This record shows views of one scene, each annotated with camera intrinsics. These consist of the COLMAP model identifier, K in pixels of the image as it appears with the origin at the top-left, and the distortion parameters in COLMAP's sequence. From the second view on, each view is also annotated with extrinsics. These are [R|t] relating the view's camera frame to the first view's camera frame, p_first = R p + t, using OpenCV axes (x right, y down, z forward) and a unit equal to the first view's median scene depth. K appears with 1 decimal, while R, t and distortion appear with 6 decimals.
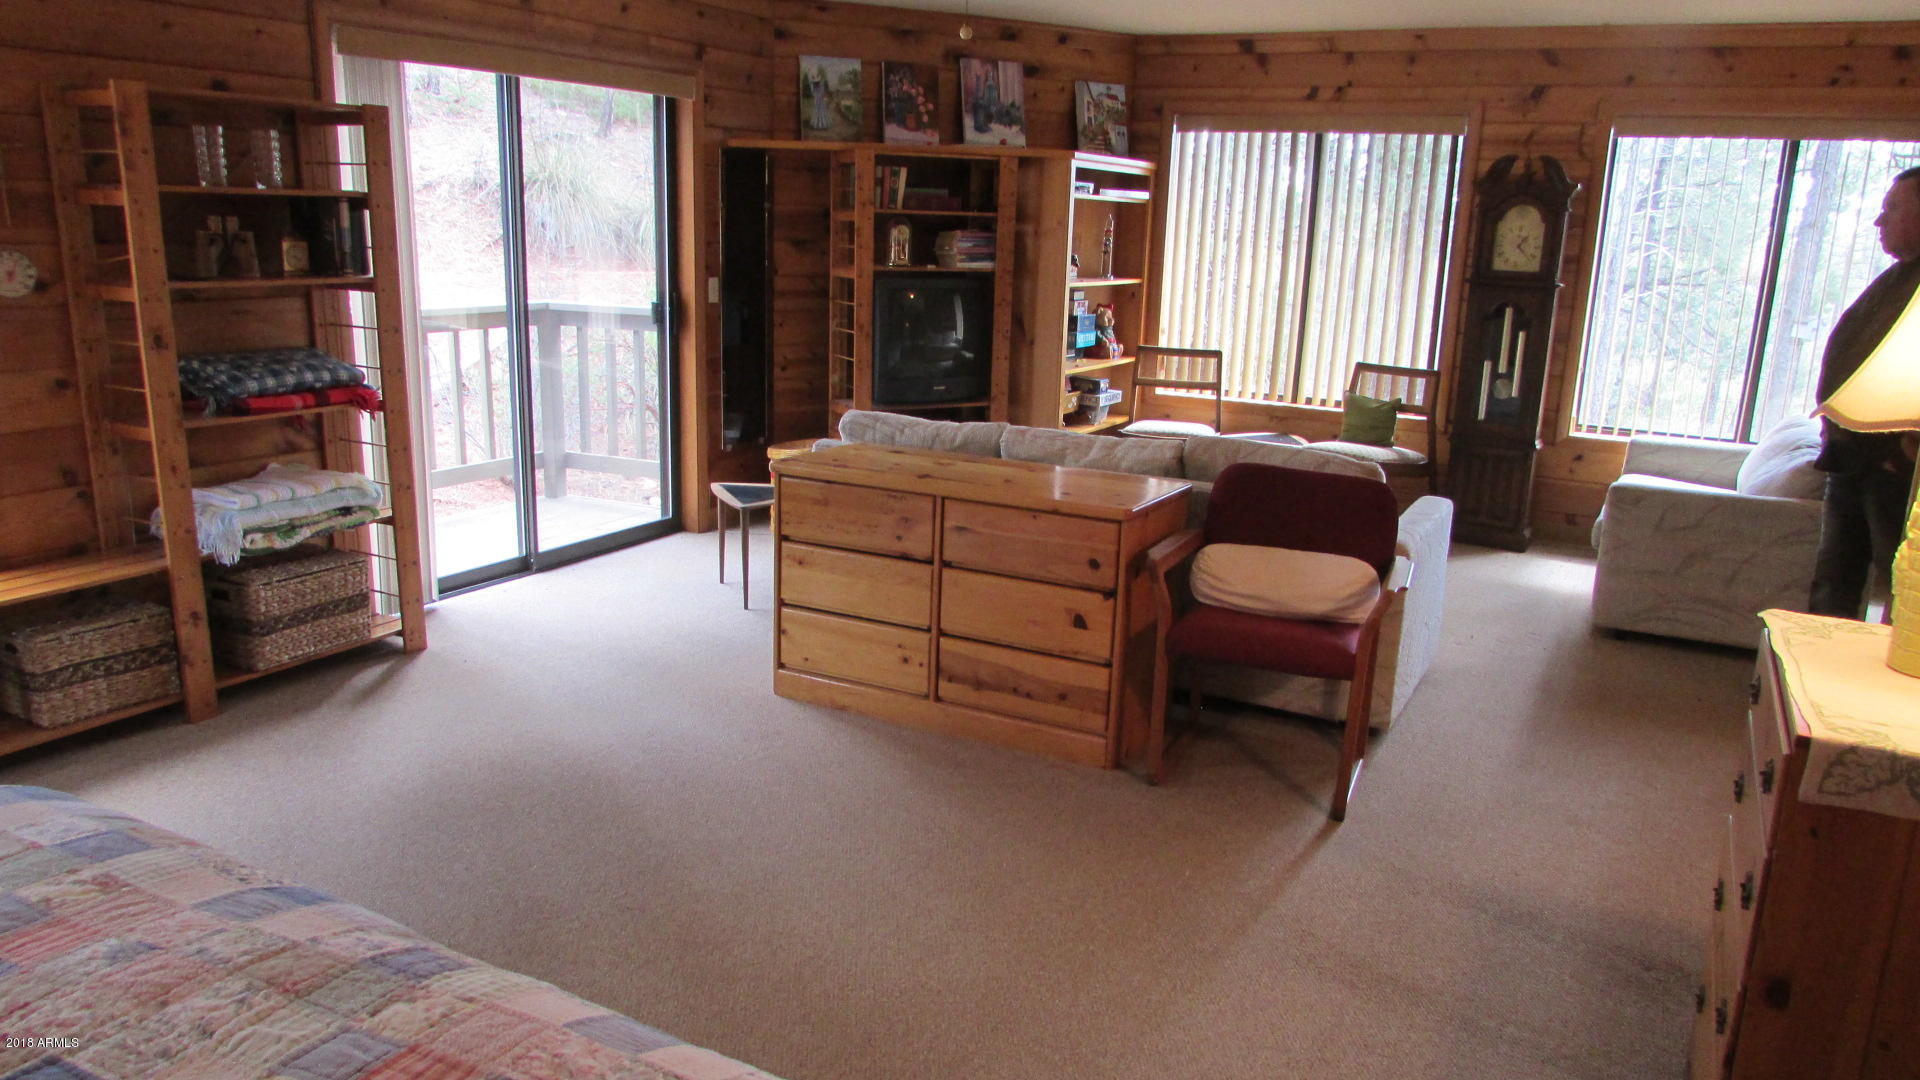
lens RADIAL K [[1384.1, 0, 983.9], [0, 1384.1, 554.1], [0, 0, 1]] dist [-0.022113, 0.010537]
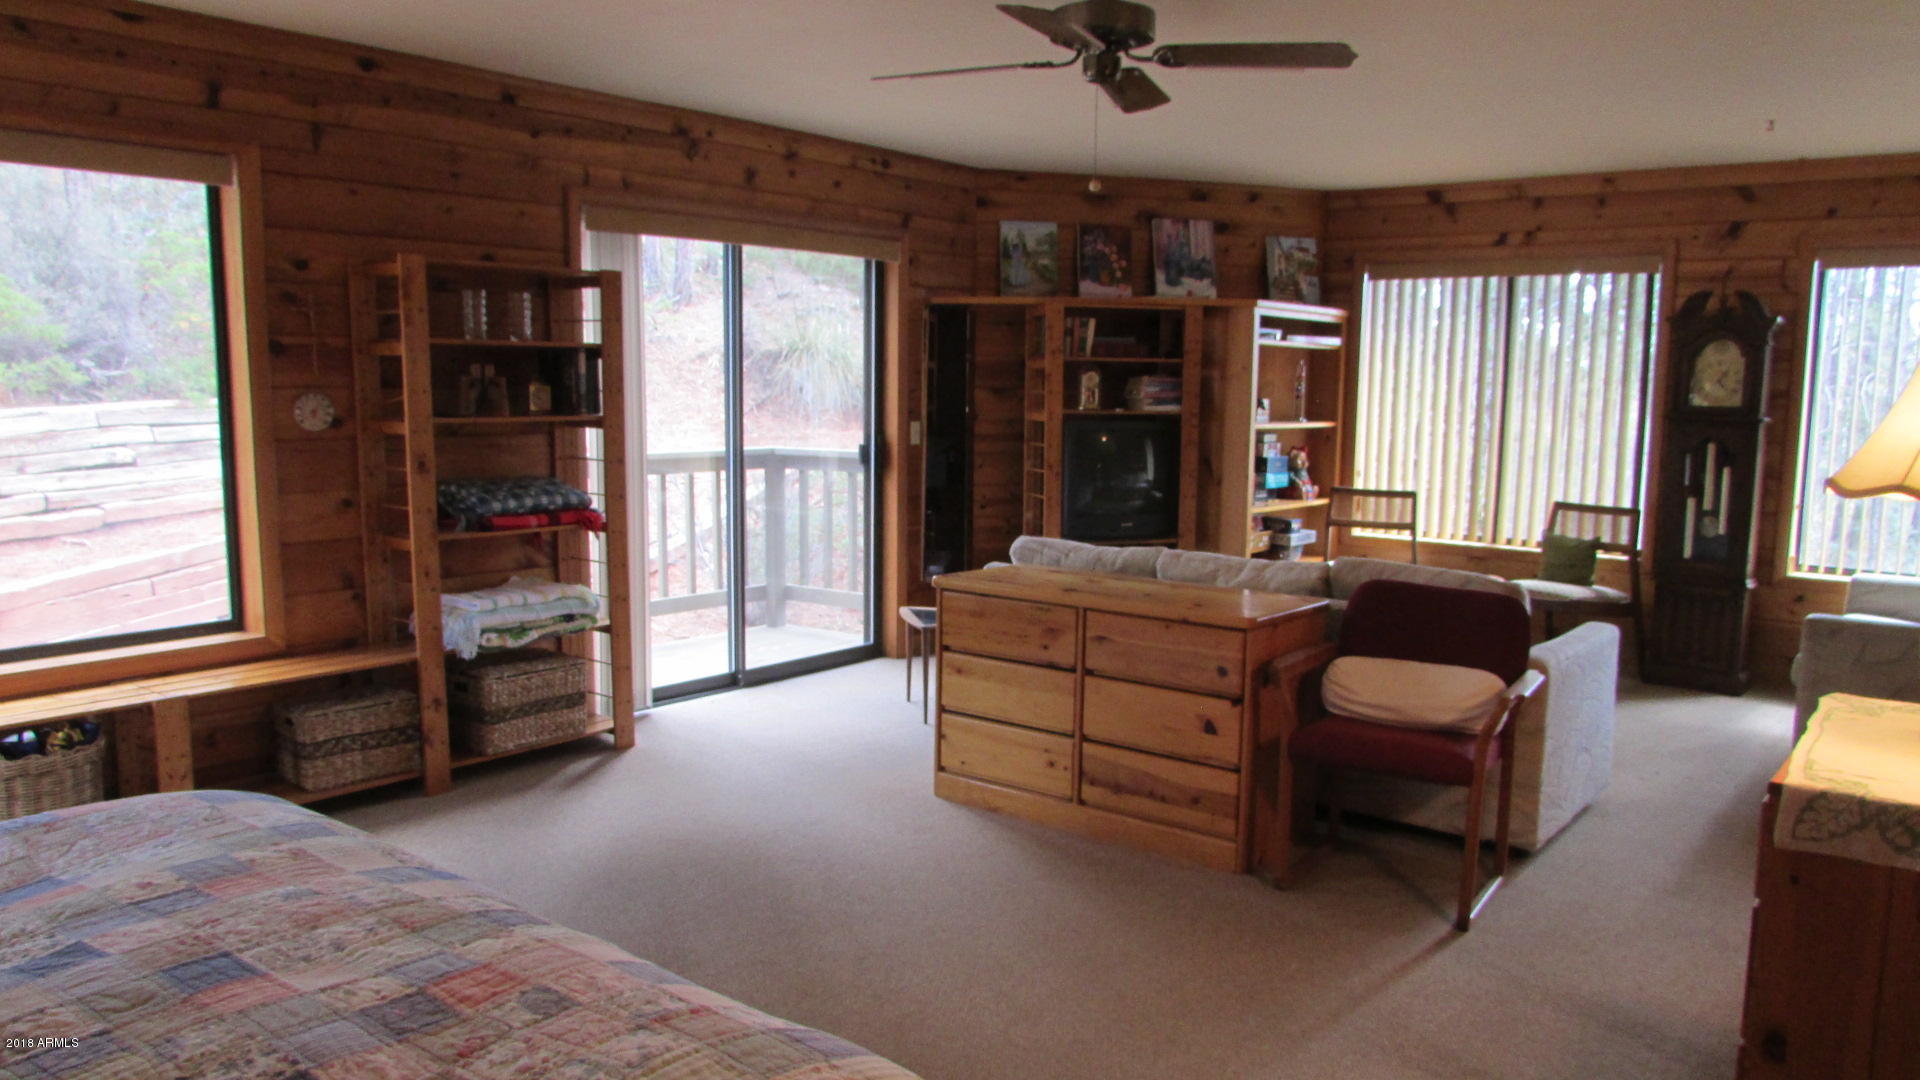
lens RADIAL K [[1384.1, 0, 983.2], [0, 1384.1, 562.5], [0, 0, 1]] dist [-0.022113, 0.010537]
pose [[0.982948, 0.005441, -0.183806, 0.080548], [-0.025989, 0.993639, -0.109570, 0.038513], [0.182040, 0.112478, 0.976837, -0.055702]]
